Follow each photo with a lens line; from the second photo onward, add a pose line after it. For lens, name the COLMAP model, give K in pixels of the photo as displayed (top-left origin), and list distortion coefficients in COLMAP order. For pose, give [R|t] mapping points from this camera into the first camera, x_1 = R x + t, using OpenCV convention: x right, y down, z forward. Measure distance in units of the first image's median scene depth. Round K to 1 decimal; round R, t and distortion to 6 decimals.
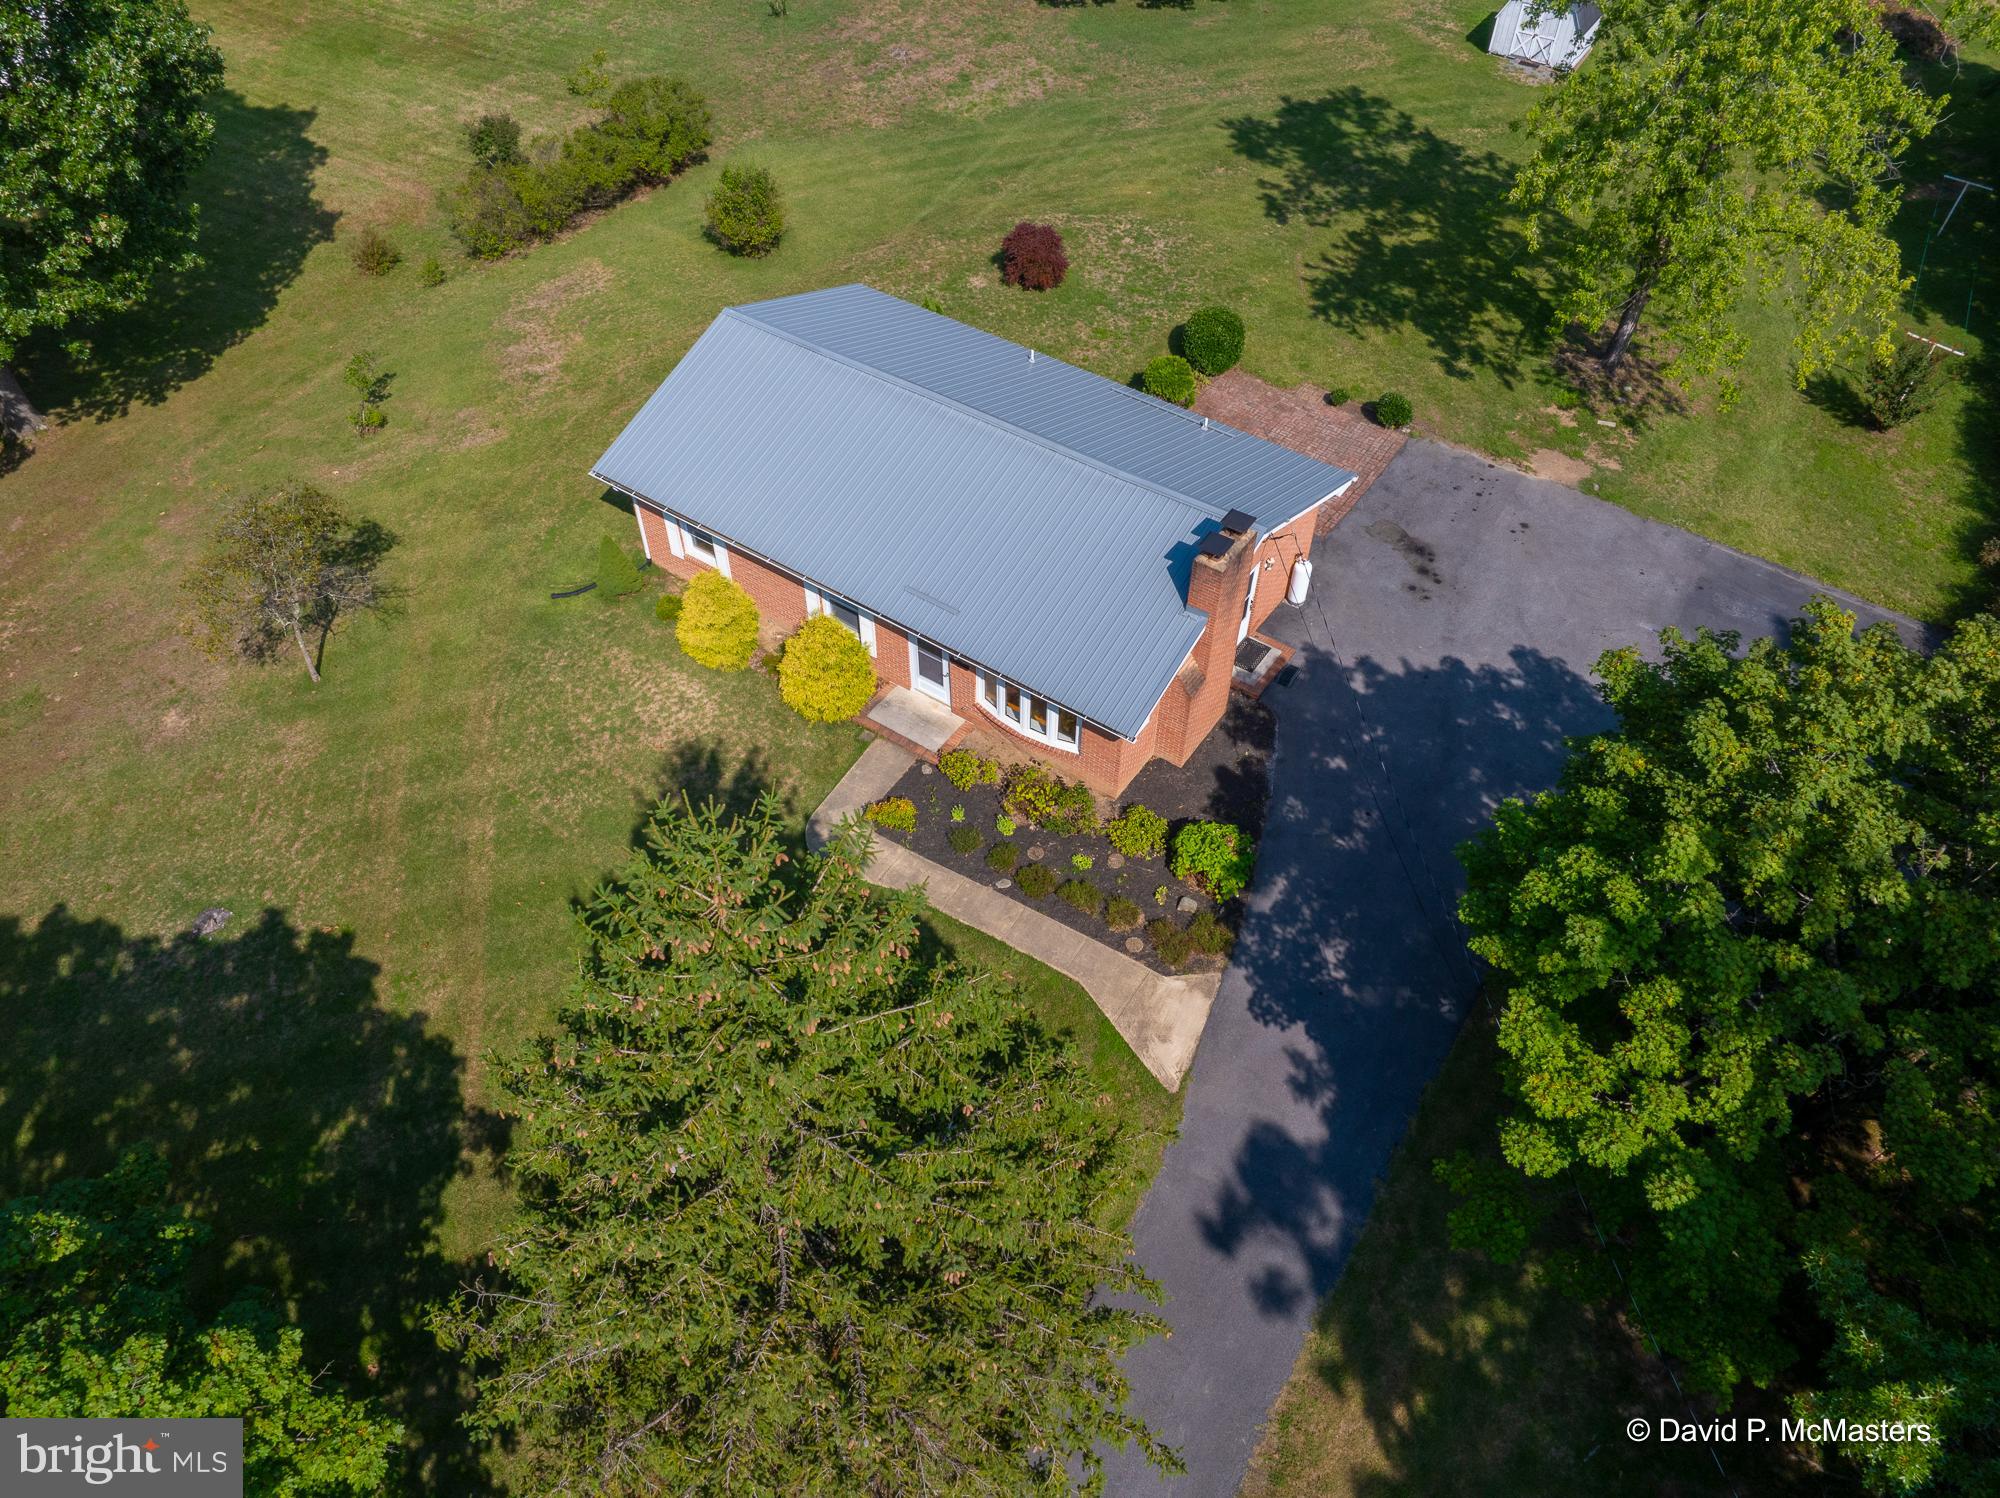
lens RADIAL K [[1418.3, 0, 1032.6], [0, 1418.3, 746.2], [0, 0, 1]] dist [-0.047028, 0.017385]
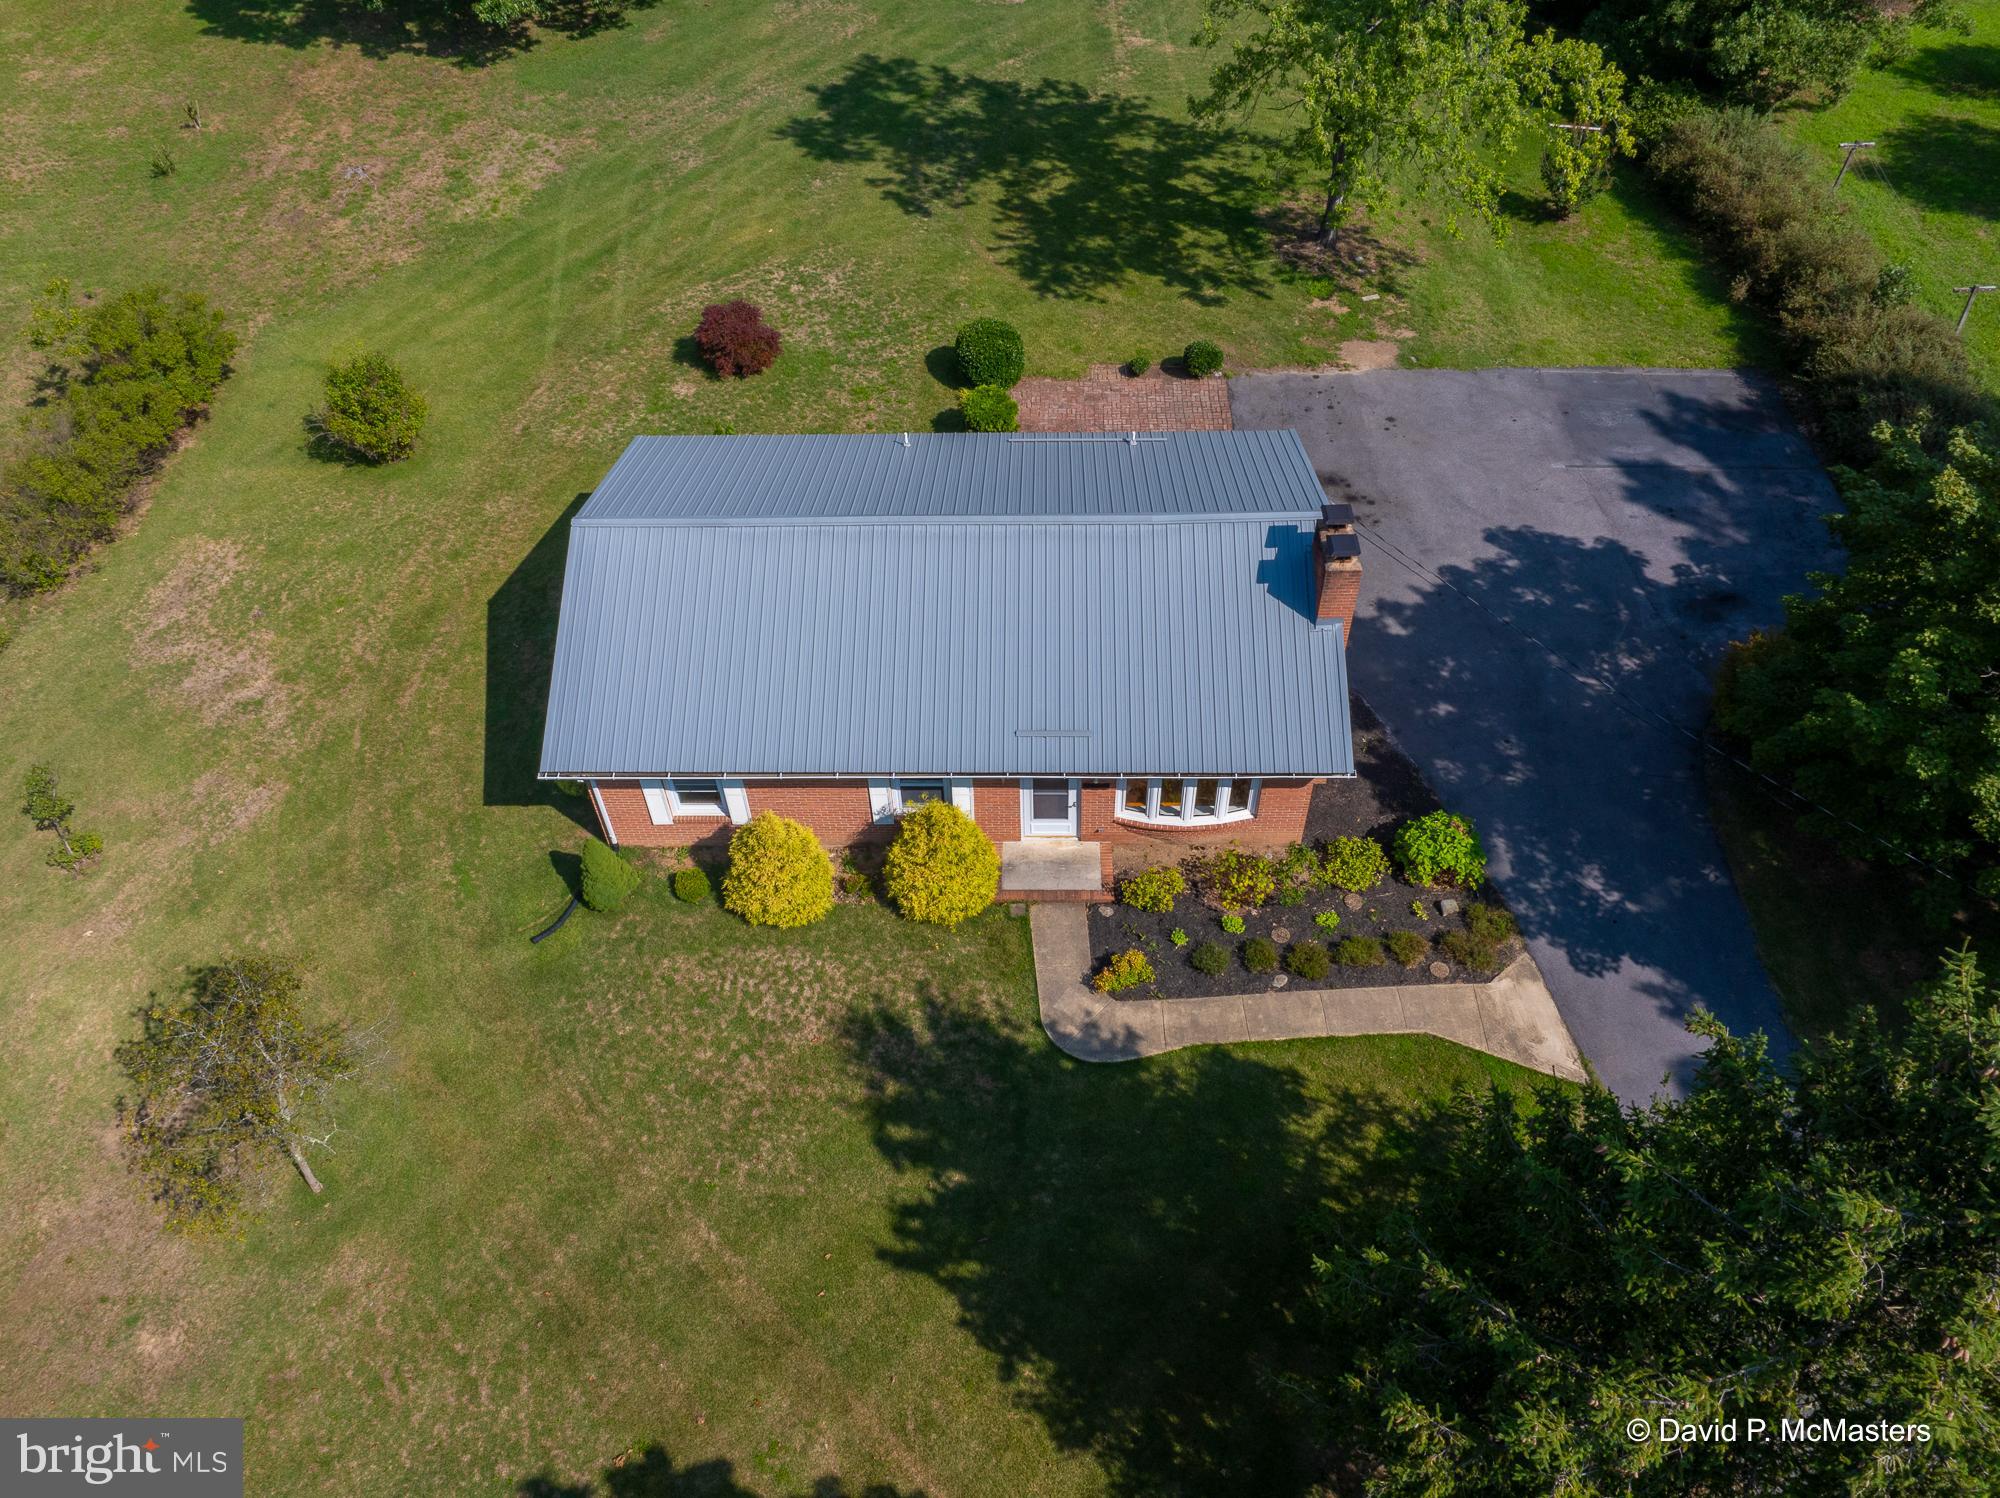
lens RADIAL K [[1498.8, 0, 1017.7], [0, 1498.8, 774.7], [0, 0, 1]] dist [-0.052683, 0.011807]
pose [[0.836769, -0.434164, 0.333645, -0.363037], [0.427346, 0.898783, 0.097796, -0.160448], [-0.342334, 0.060749, 0.937612, 0.130483]]
